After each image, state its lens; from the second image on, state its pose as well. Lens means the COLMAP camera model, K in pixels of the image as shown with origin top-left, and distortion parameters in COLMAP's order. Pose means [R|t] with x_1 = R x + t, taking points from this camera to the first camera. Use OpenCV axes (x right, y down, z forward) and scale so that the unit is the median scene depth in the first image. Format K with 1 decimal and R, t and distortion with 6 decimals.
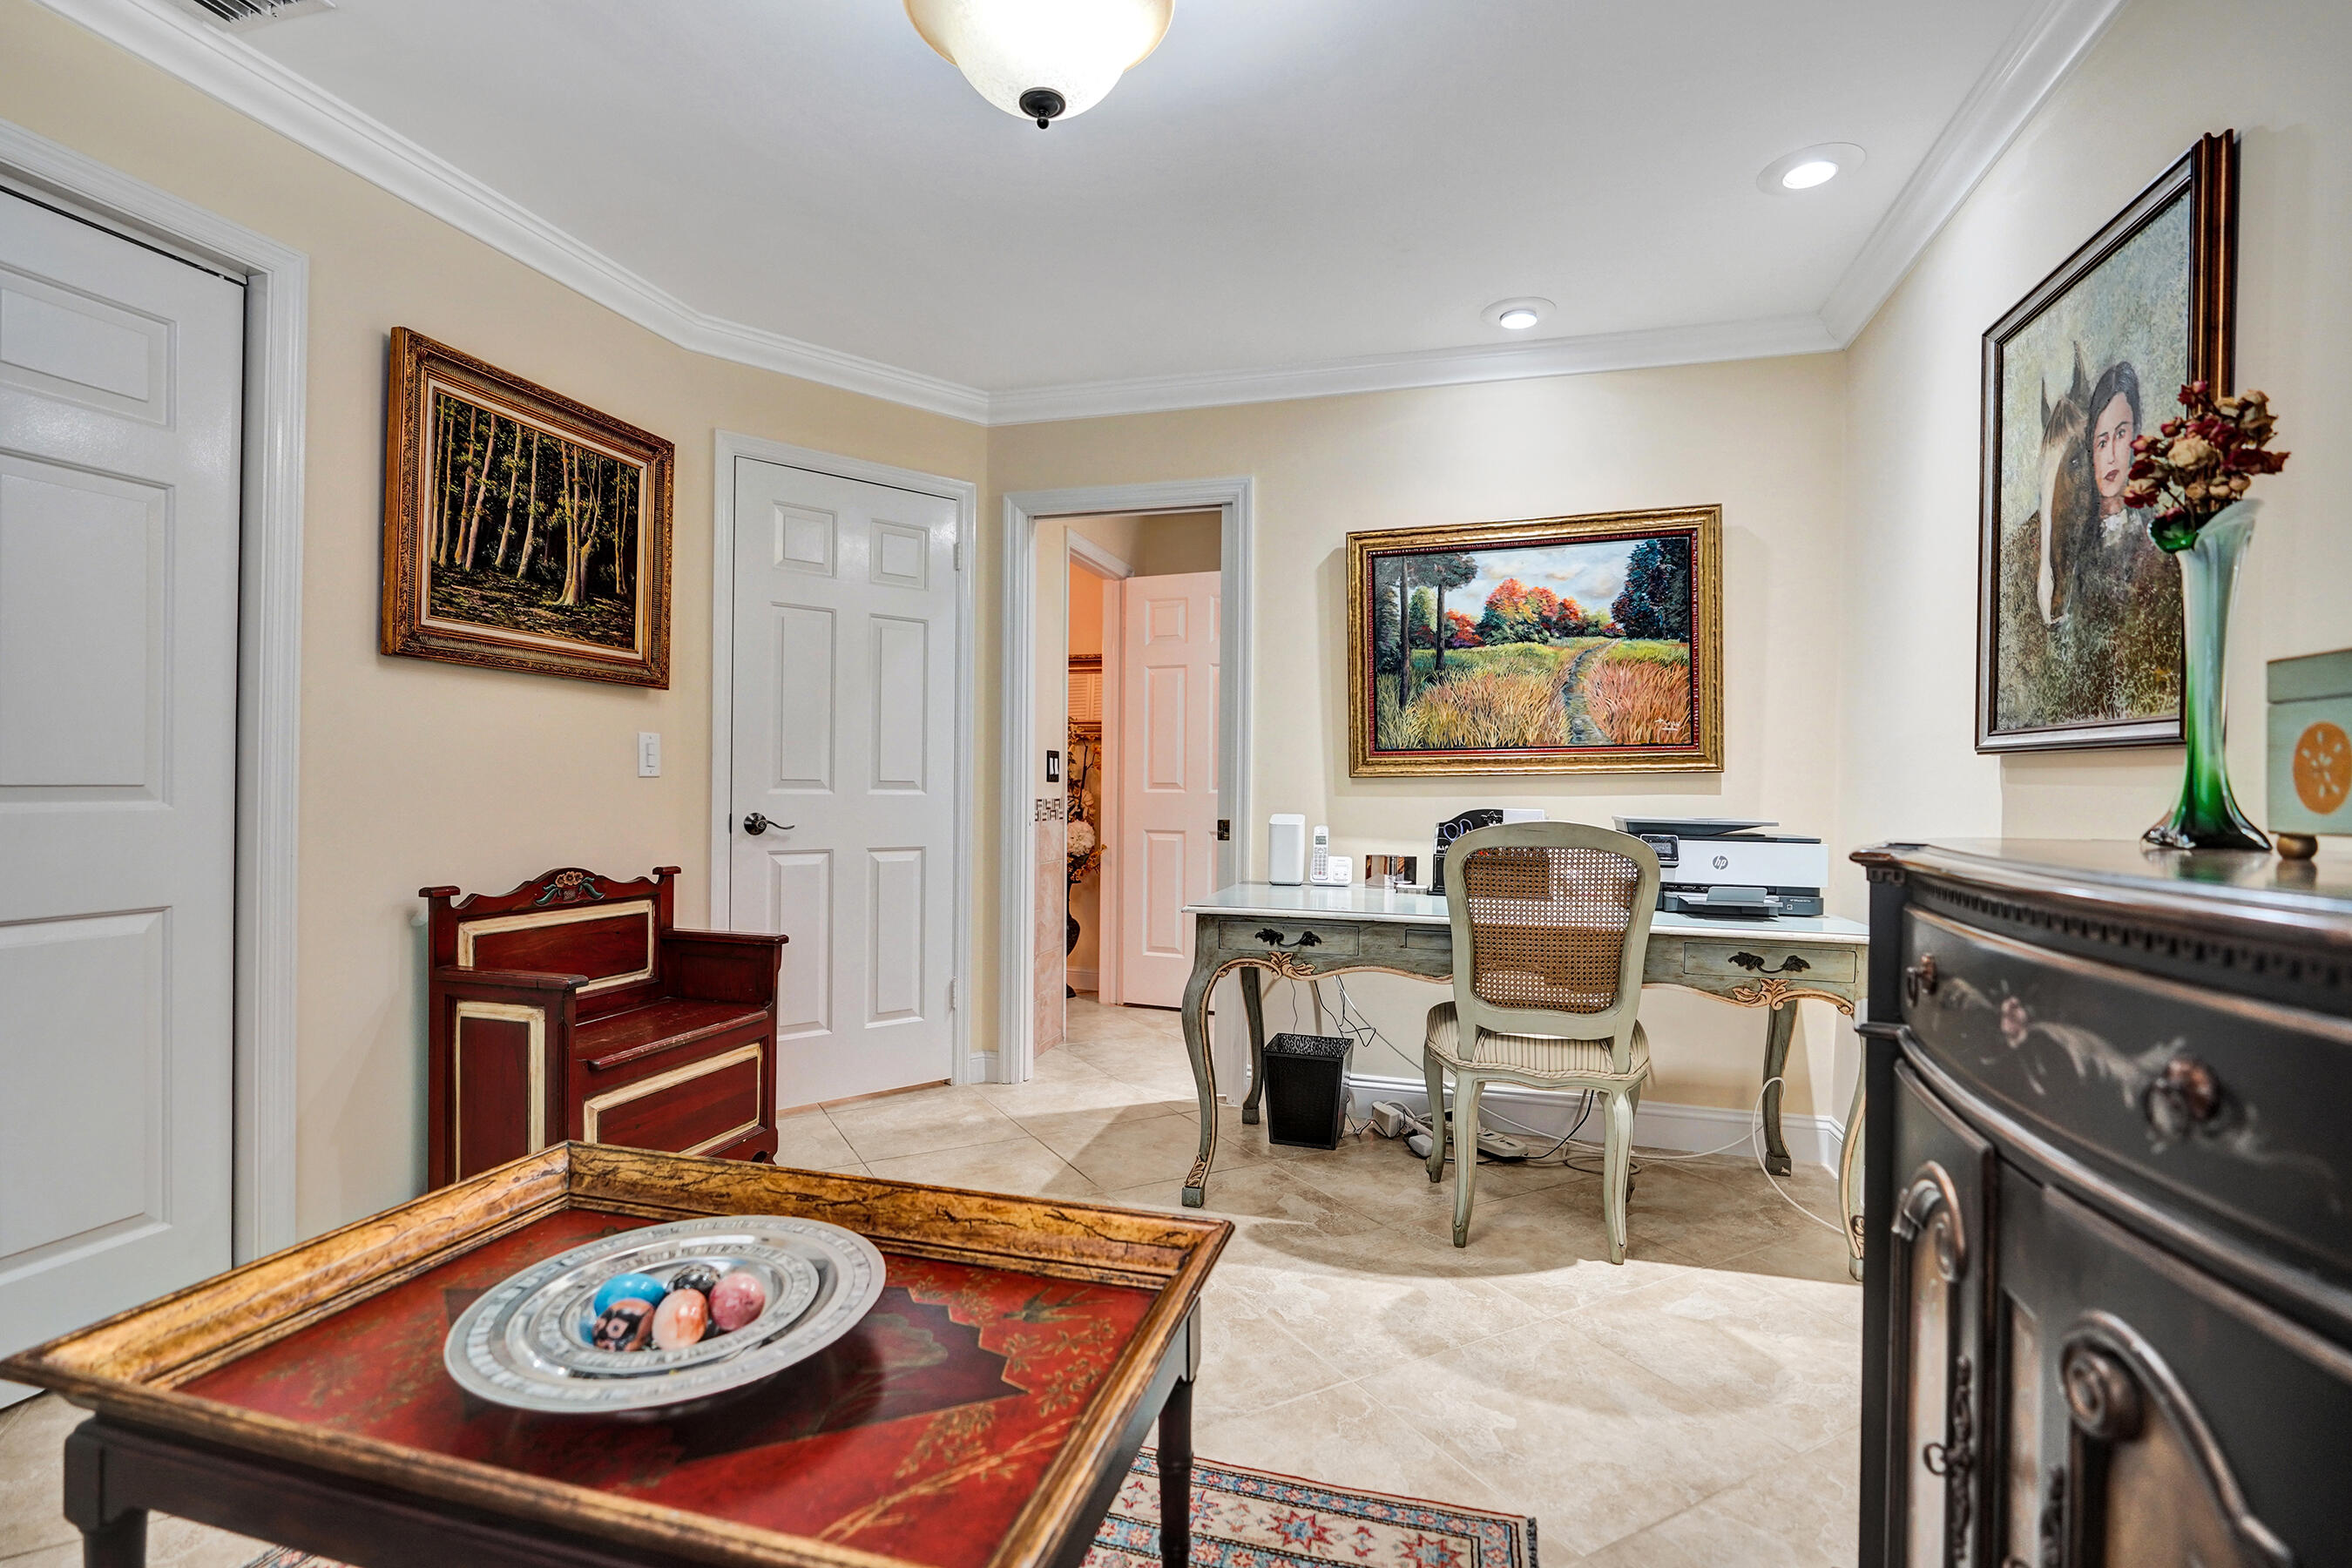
lens RADIAL K [[1098.7, 0, 1204.8], [0, 1098.7, 789.7], [0, 0, 1]] dist [-0.017485, 0.000123]
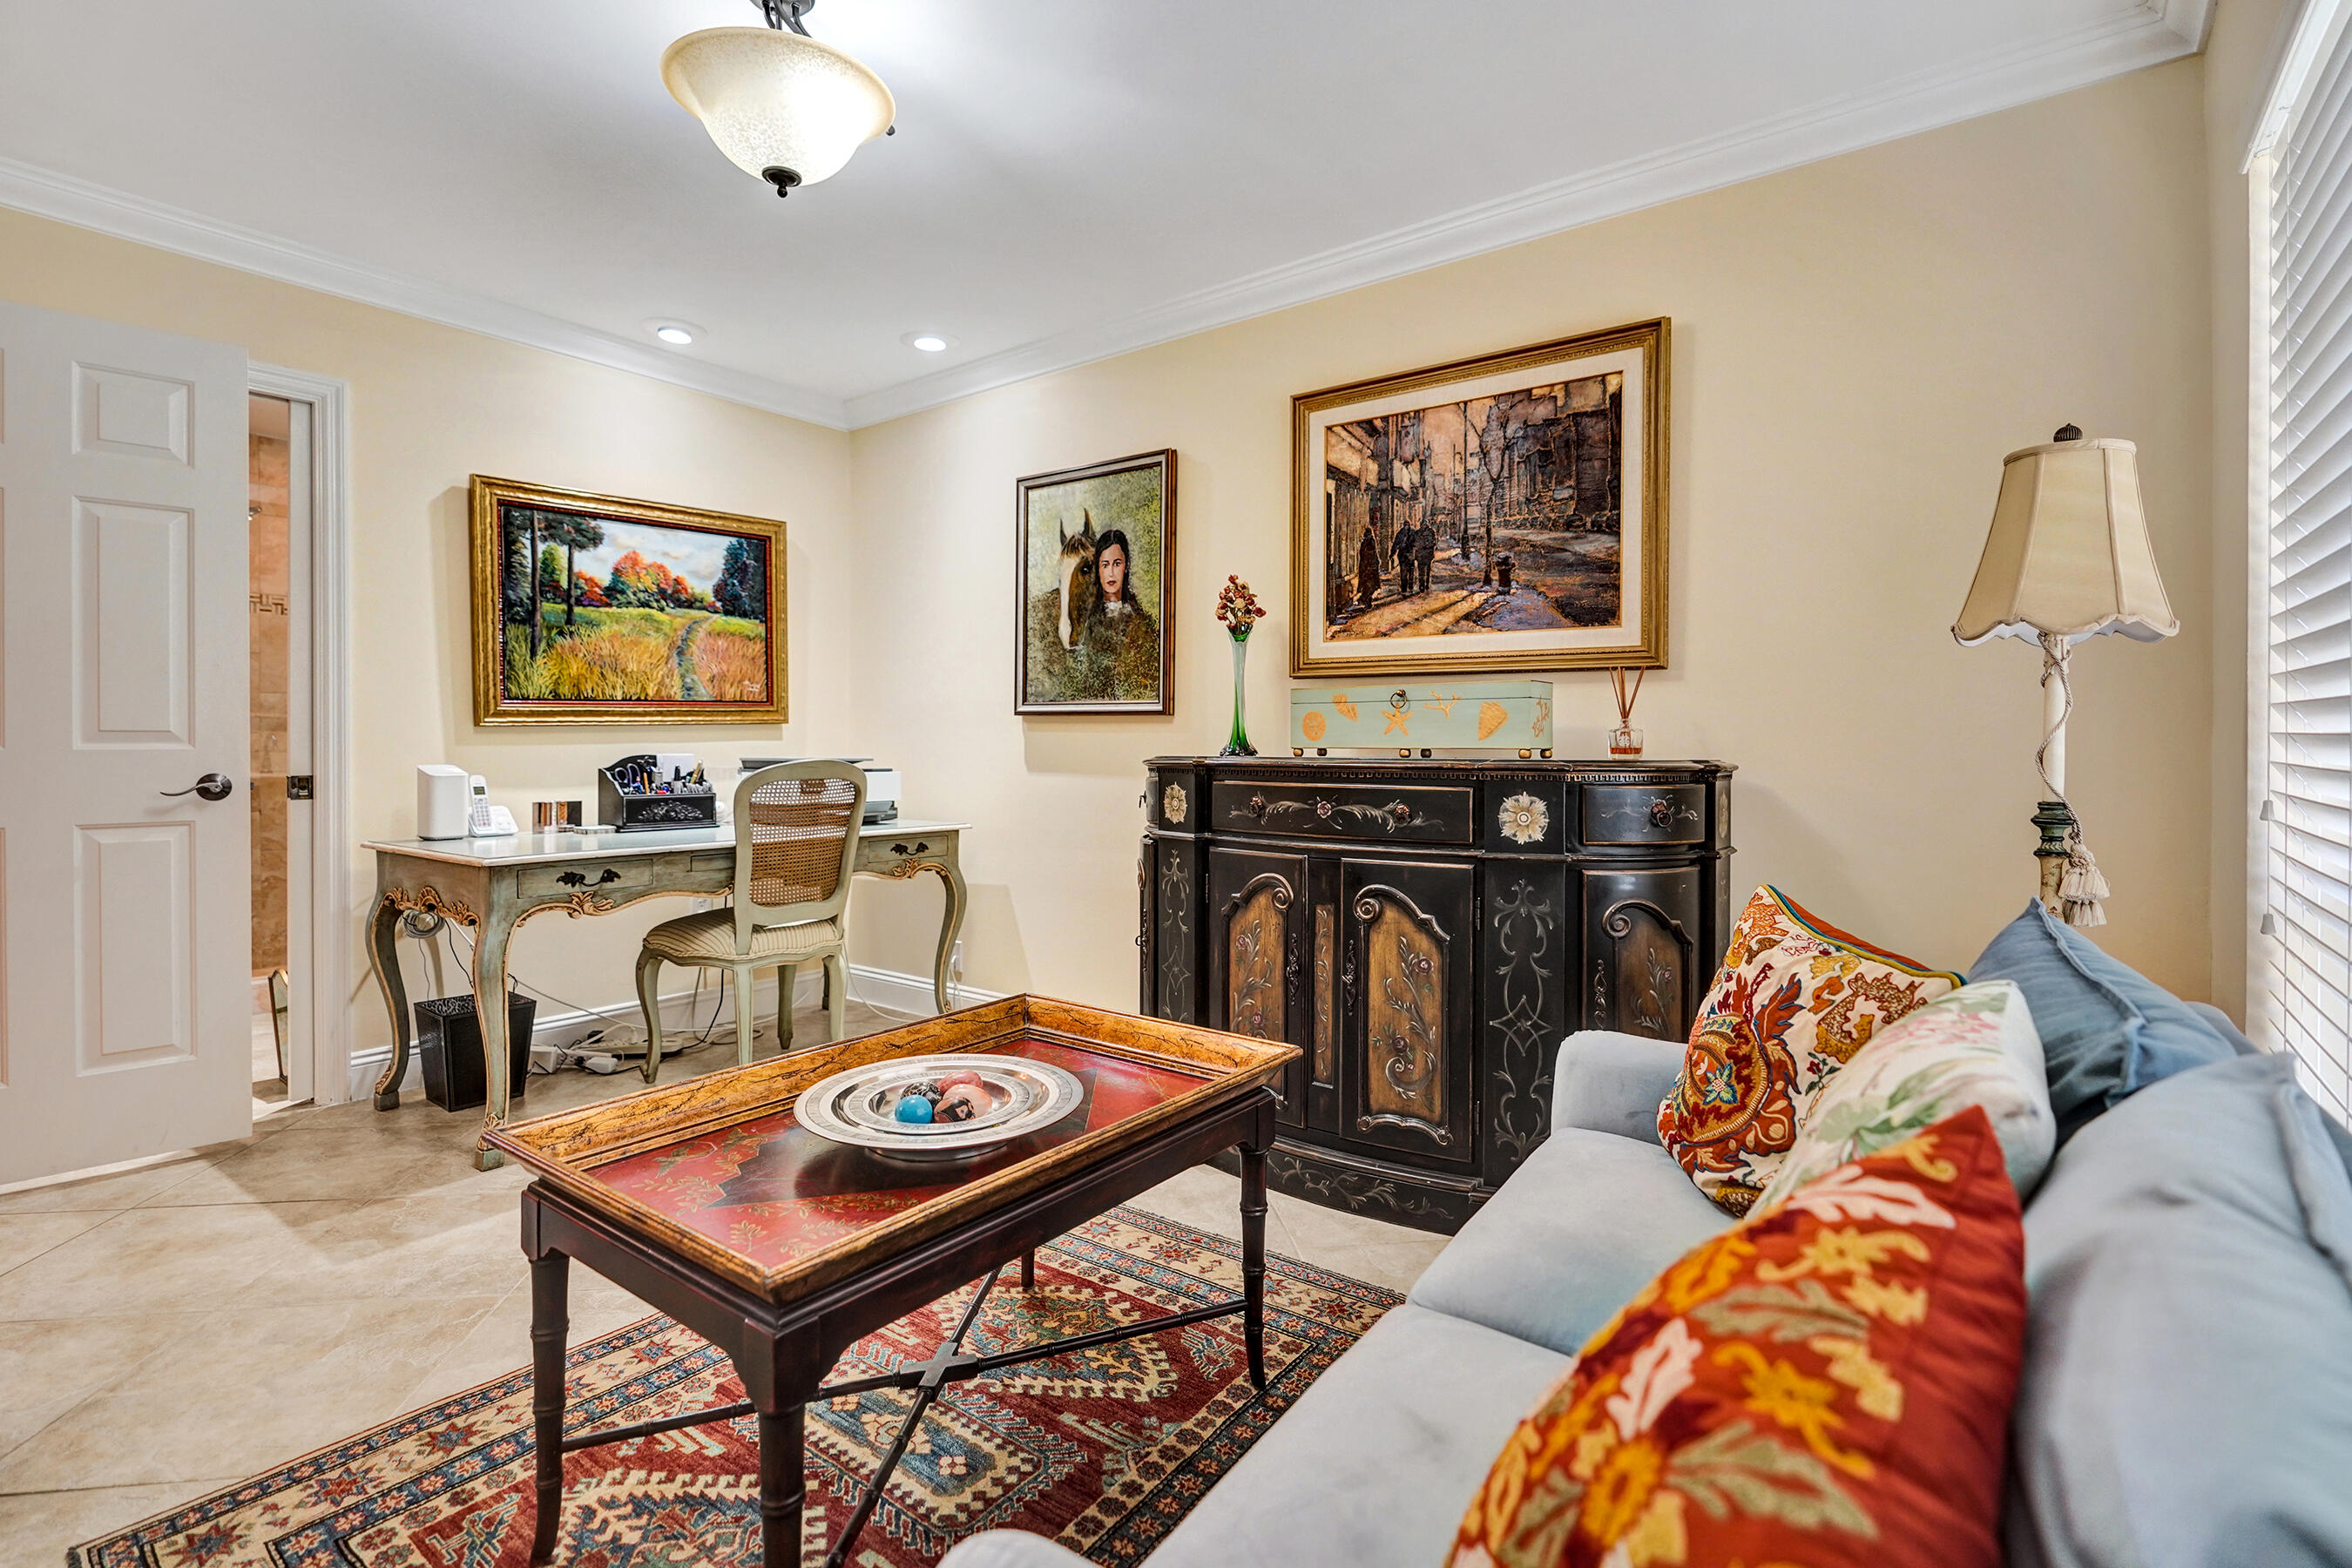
lens RADIAL K [[1127.1, 0, 1175.8], [0, 1127.1, 746.2], [0, 0, 1]] dist [0.000749, 0.000044]
pose [[0.346292, -0.013036, 0.938036, -0.630896], [0.006591, 0.999913, 0.011463, -0.000668], [-0.938104, 0.002213, 0.346348, 0.076695]]
